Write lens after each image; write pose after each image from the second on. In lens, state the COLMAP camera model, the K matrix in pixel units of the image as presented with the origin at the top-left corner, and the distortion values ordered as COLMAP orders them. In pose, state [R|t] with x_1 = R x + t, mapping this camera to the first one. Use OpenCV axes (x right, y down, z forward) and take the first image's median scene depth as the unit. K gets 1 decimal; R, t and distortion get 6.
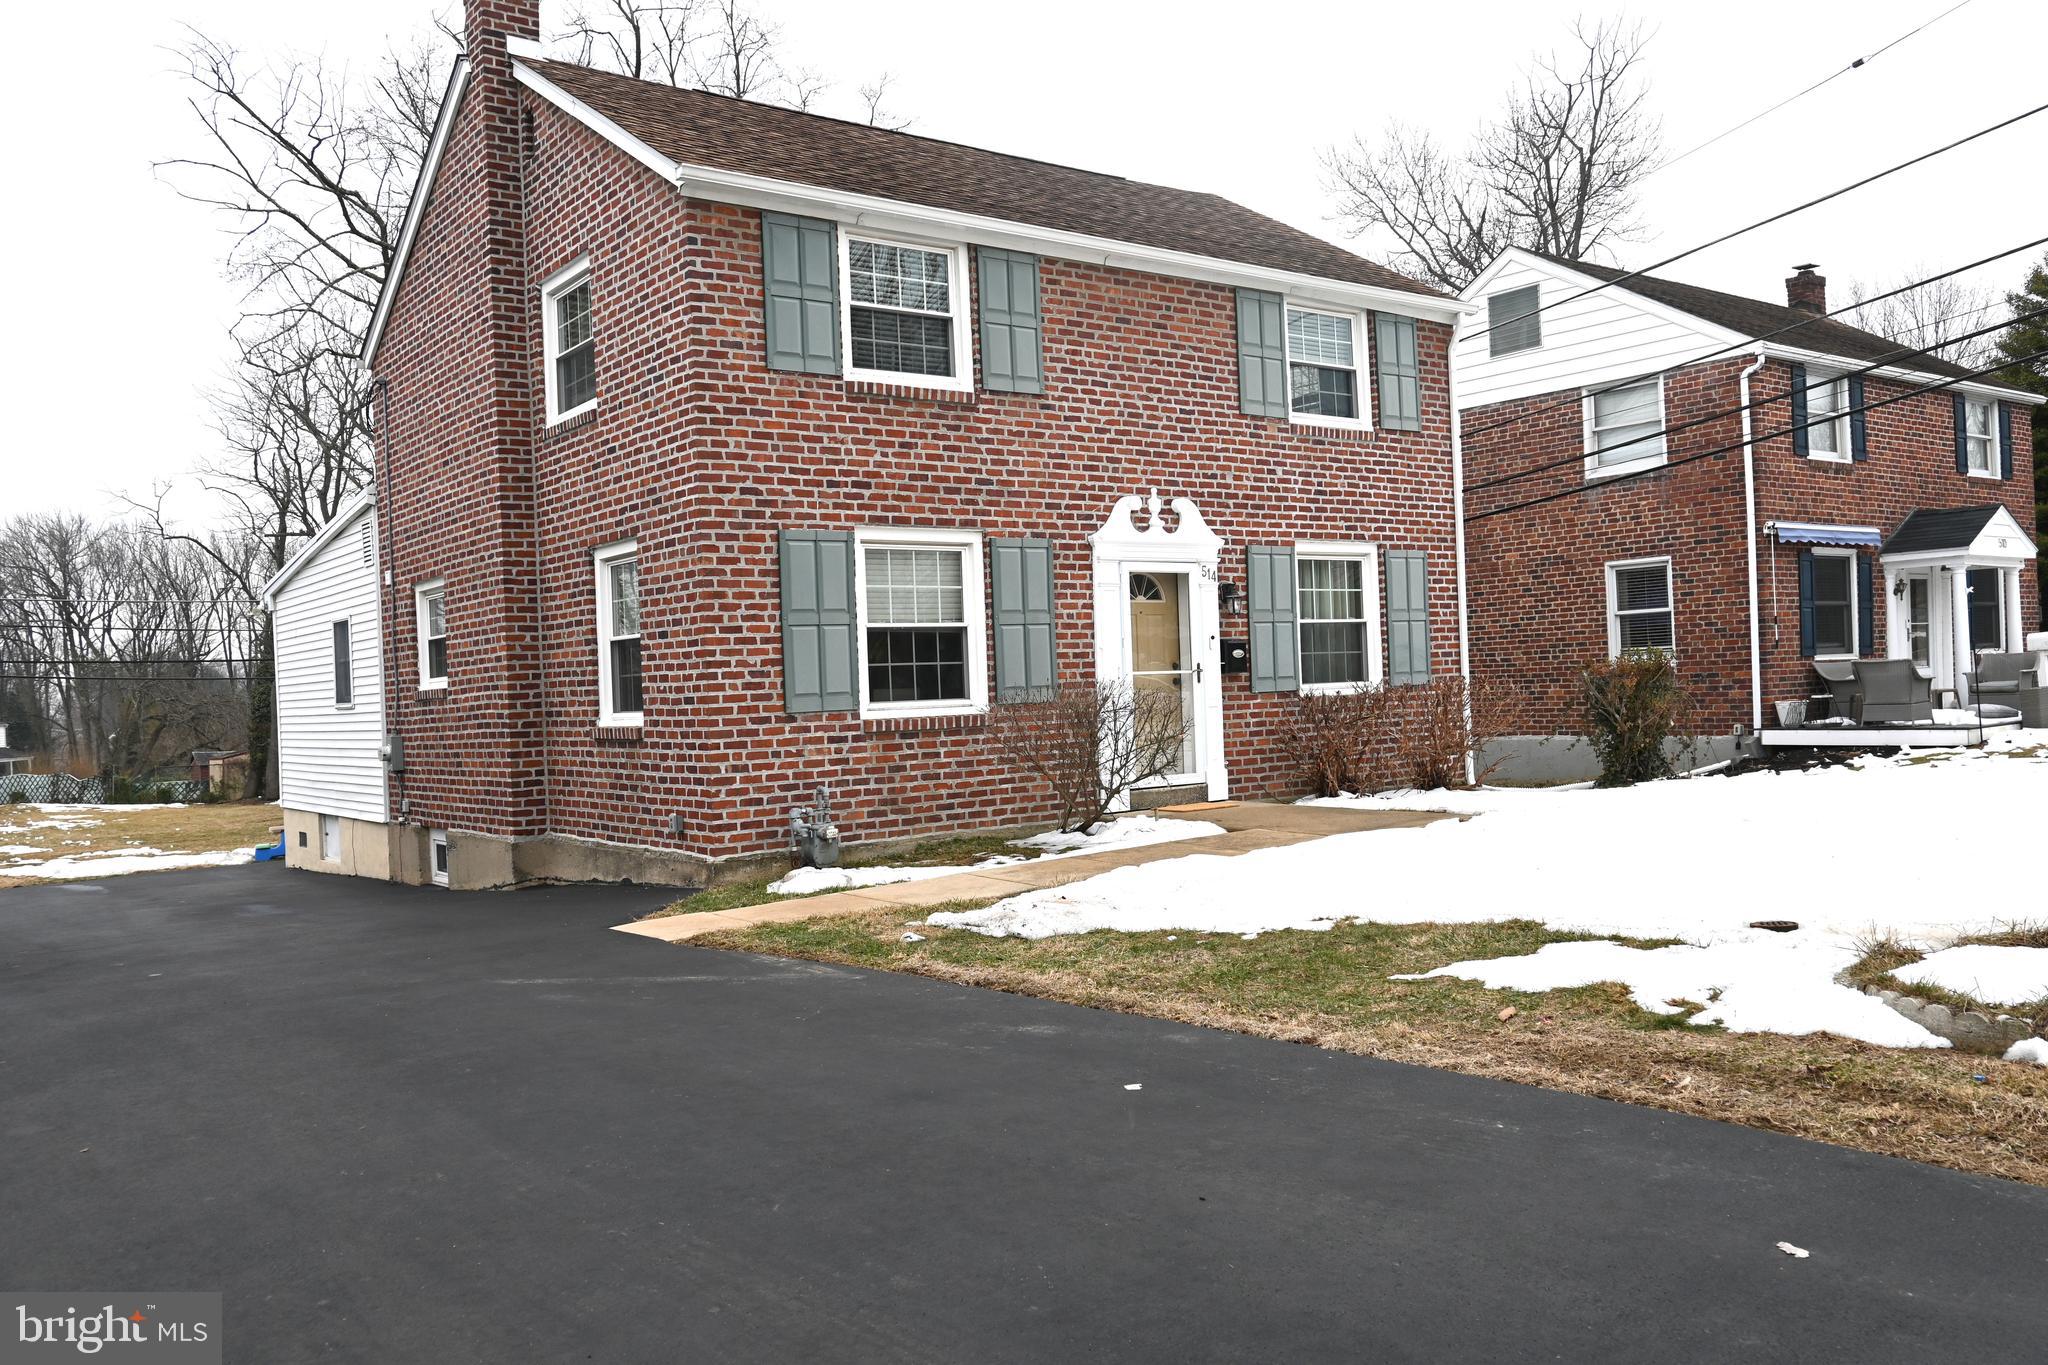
lens RADIAL K [[1608.9, 0, 1024.0], [0, 1608.9, 685.7], [0, 0, 1]] dist [0.006832, -0.001489]
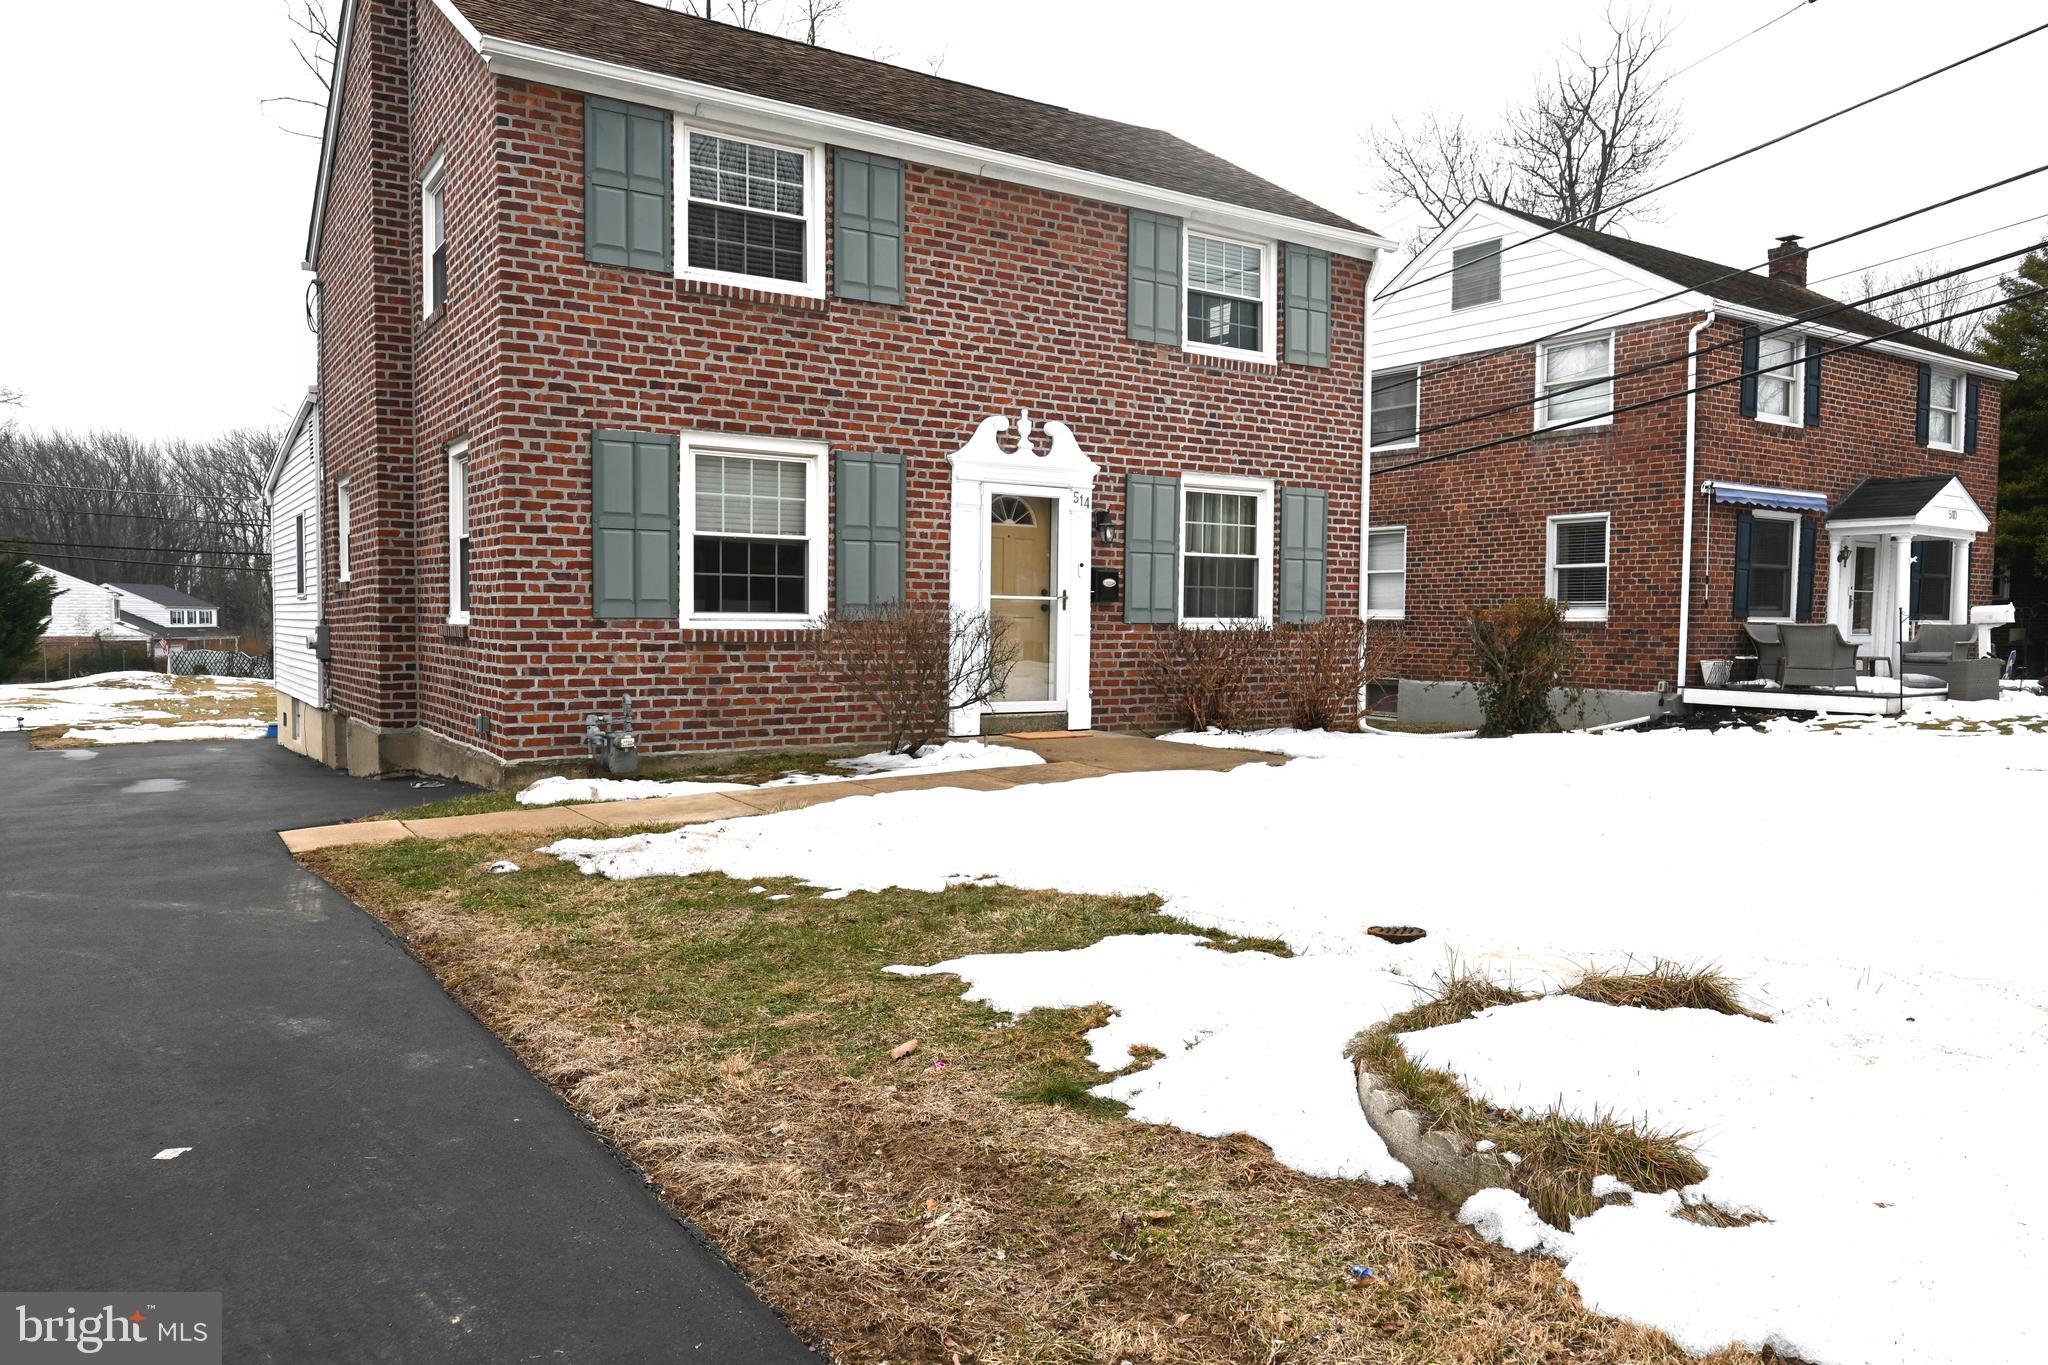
lens RADIAL K [[1401.5, 0, 1024.5], [0, 1401.5, 685.8], [0, 0, 1]] dist [0.001364, -0.002053]
pose [[0.996719, 0.051697, -0.062277, 0.137337], [-0.048530, 0.997502, 0.051321, 0.001472], [0.064775, -0.048131, 0.996739, 0.133894]]
